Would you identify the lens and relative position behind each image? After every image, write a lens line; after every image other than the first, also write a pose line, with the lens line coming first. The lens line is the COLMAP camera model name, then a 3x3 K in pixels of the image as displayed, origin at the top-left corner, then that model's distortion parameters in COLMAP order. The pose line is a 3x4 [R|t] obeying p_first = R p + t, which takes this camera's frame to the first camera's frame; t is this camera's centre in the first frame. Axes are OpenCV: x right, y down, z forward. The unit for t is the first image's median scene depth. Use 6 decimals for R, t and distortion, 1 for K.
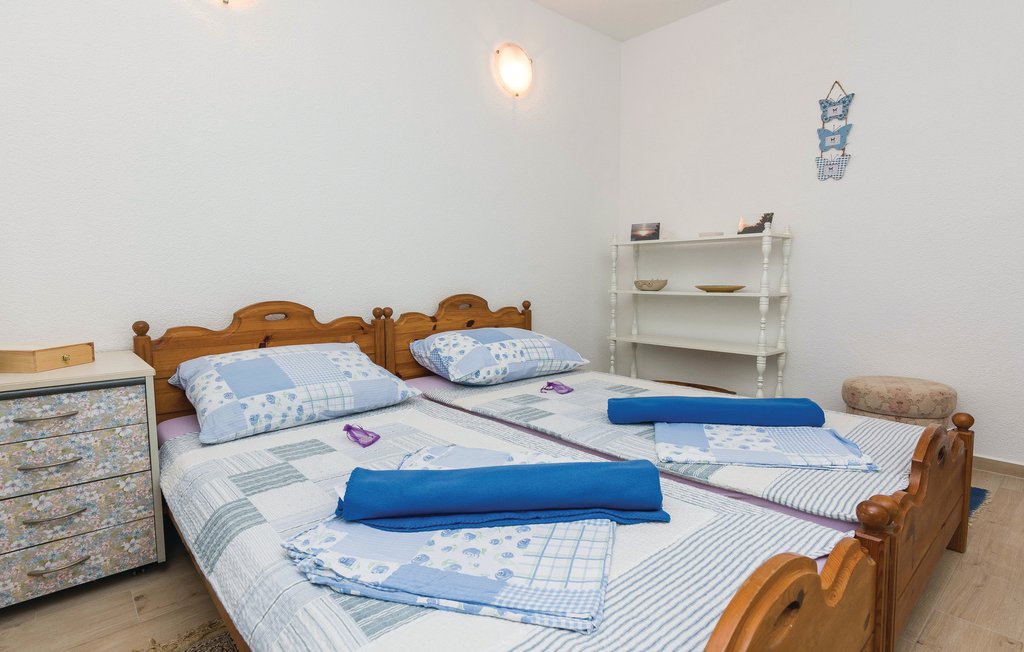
lens RADIAL K [[490.0, 0, 512.0], [0, 490.0, 326.0], [0, 0, 1]] dist [-0.002344, -0.000068]
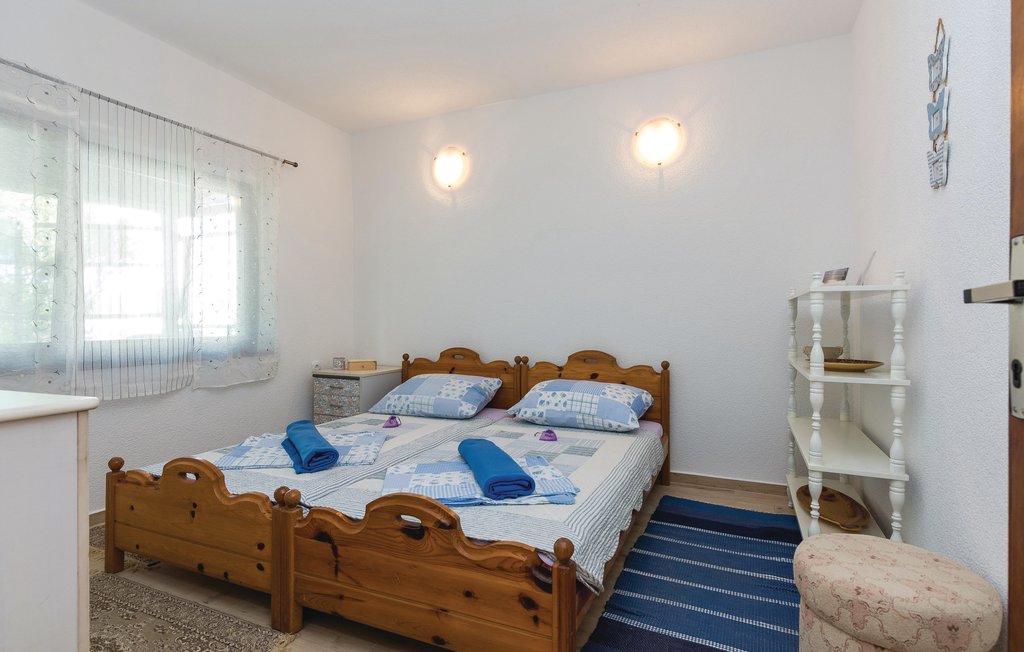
lens RADIAL K [[490.0, 0, 512.0], [0, 490.0, 326.0], [0, 0, 1]] dist [-0.002344, -0.000068]
pose [[0.454624, 0.014389, -0.890567, 1.024831], [-0.095385, 0.994906, -0.032618, -0.079960], [0.885561, 0.099776, 0.453680, 0.356728]]
